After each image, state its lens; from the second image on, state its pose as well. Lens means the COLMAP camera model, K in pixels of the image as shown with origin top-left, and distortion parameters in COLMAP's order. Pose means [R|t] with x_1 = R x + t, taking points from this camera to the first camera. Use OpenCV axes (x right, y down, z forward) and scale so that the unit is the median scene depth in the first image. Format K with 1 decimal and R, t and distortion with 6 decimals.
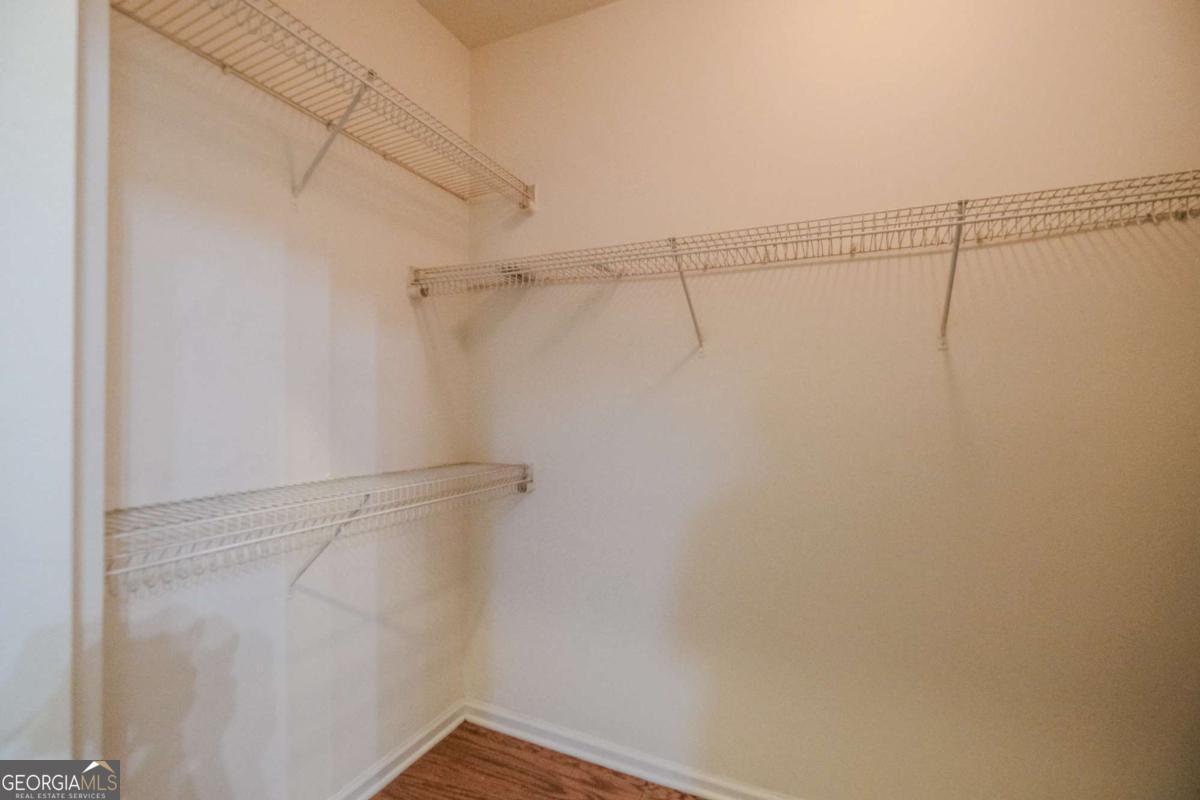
lens RADIAL K [[547.5, 0, 626.5], [0, 547.5, 403.9], [0, 0, 1]] dist [0.035247, 0.000345]
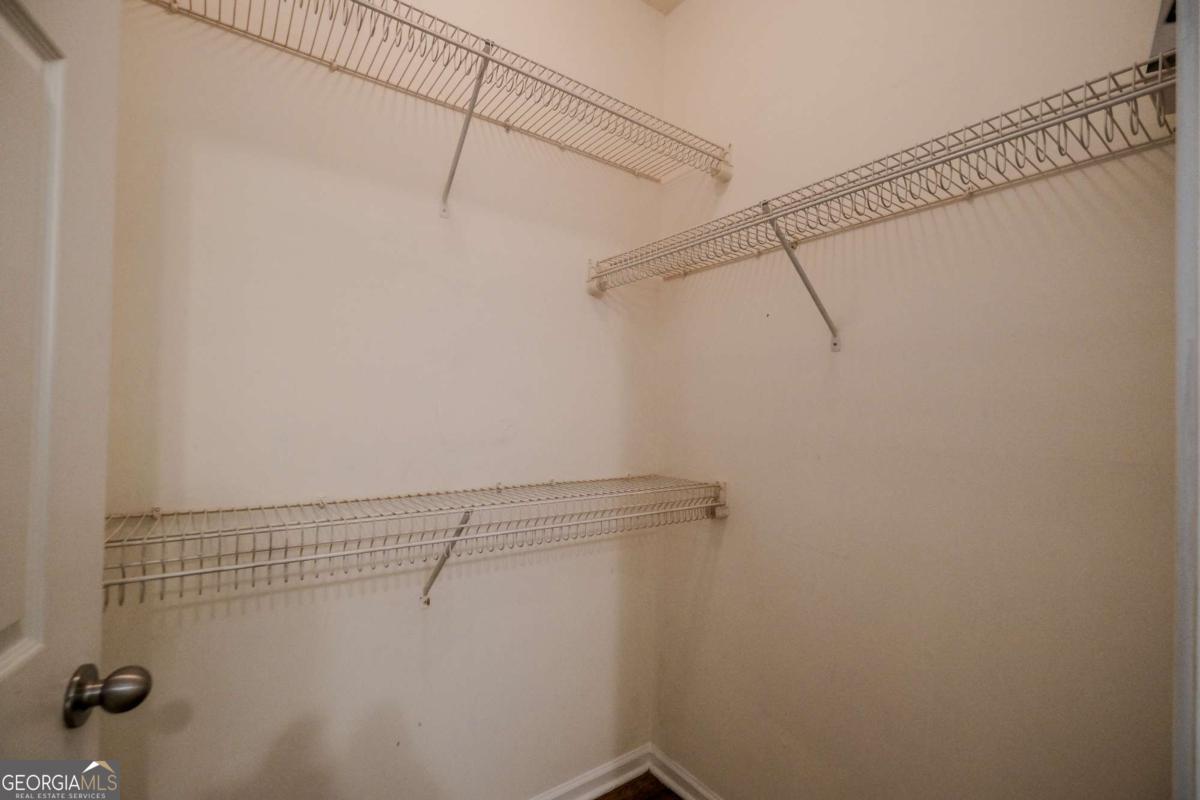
lens RADIAL K [[538.0, 0, 600.0], [0, 538.0, 400.0], [0, 0, 1]] dist [-0.002904, -0.000133]
pose [[0.855305, -0.008012, -0.518063, 0.084692], [-0.003699, 0.999761, -0.021569, 0.002665], [0.518112, 0.020364, 0.855070, 0.214866]]
